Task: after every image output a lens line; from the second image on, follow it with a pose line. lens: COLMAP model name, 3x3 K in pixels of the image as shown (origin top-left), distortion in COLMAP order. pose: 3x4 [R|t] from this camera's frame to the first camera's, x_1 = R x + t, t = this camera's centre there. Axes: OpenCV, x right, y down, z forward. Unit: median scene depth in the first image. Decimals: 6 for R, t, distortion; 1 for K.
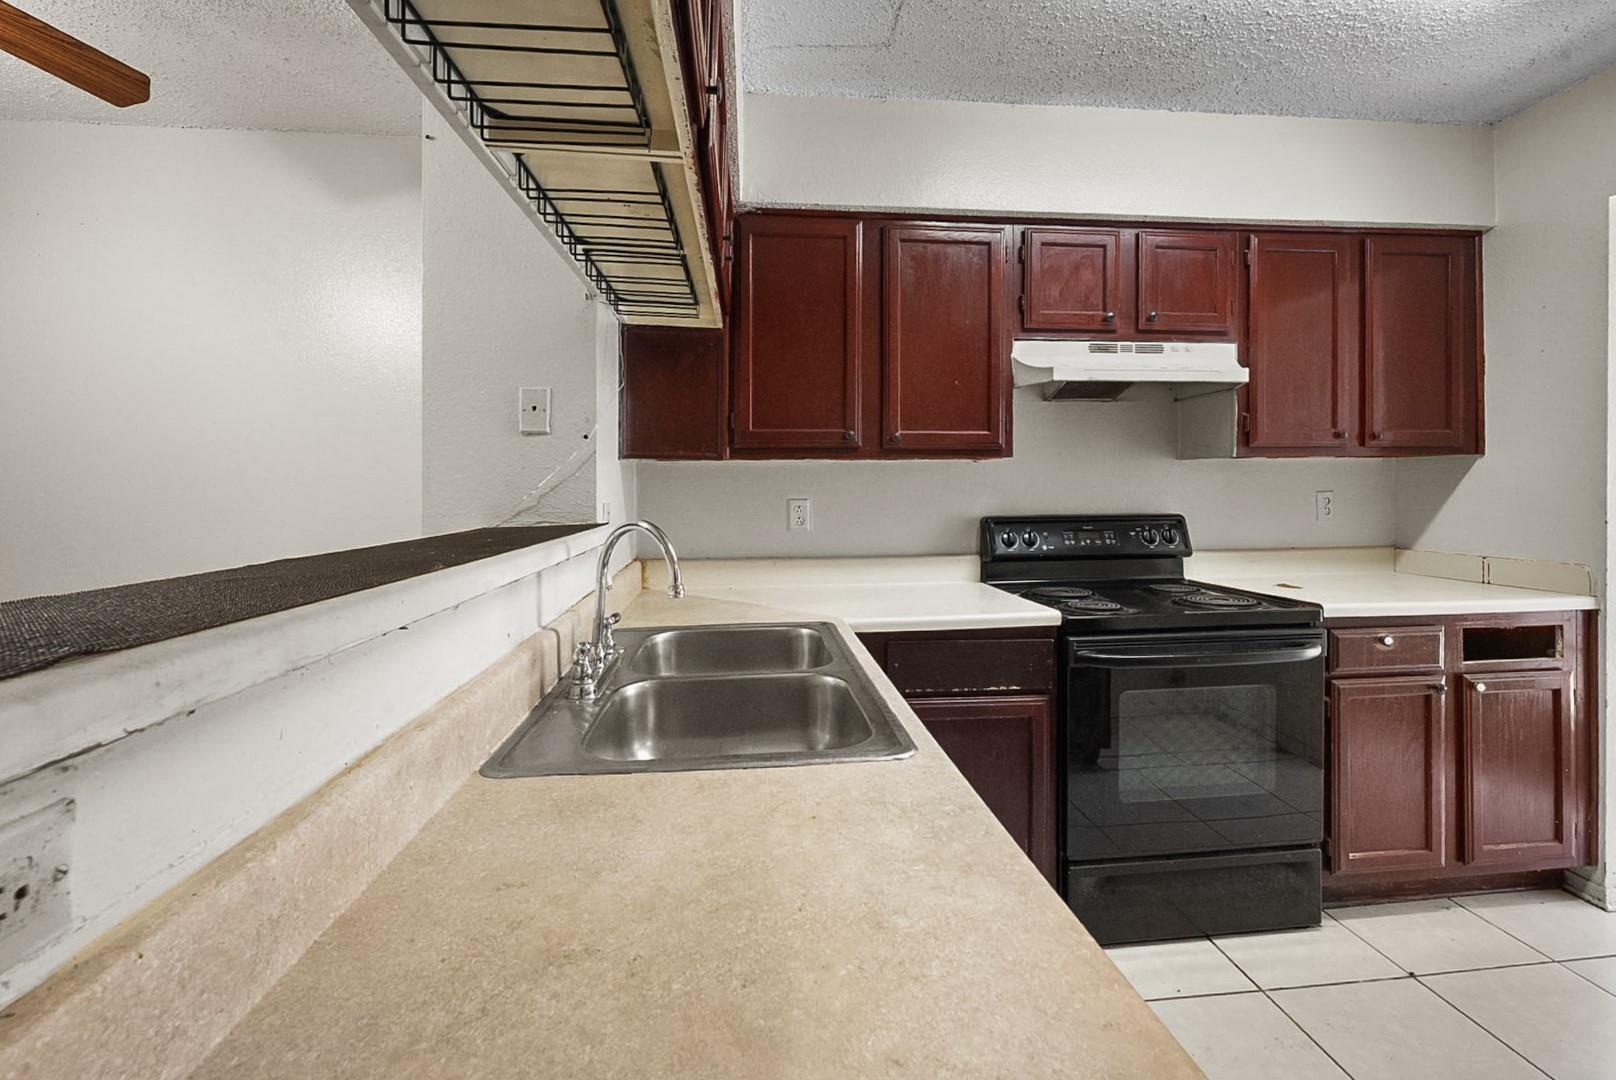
lens RADIAL K [[668.4, 0, 809.1], [0, 668.4, 490.4], [0, 0, 1]] dist [-0.002280, 0.000157]
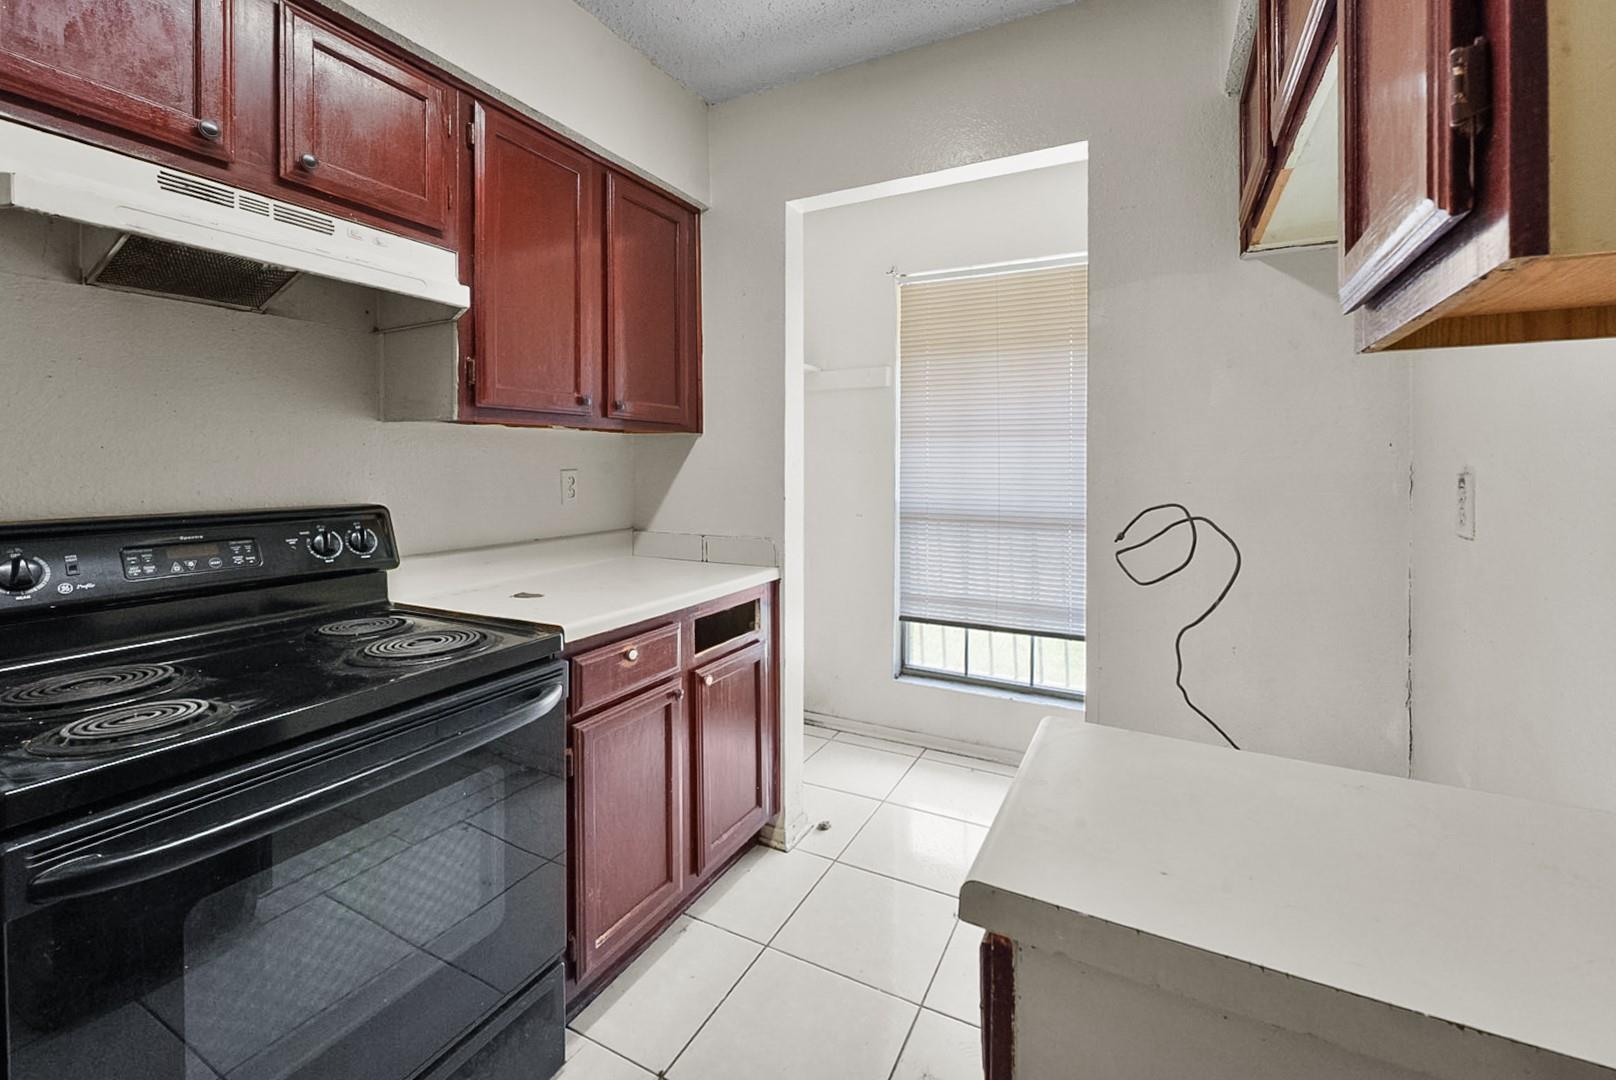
lens RADIAL K [[668.4, 0, 809.1], [0, 668.4, 490.4], [0, 0, 1]] dist [-0.002280, 0.000157]
pose [[0.546373, -0.024774, 0.837176, 0.262882], [-0.005149, 0.999444, 0.032936, -0.002133], [-0.837526, -0.022306, 0.545942, 0.323667]]
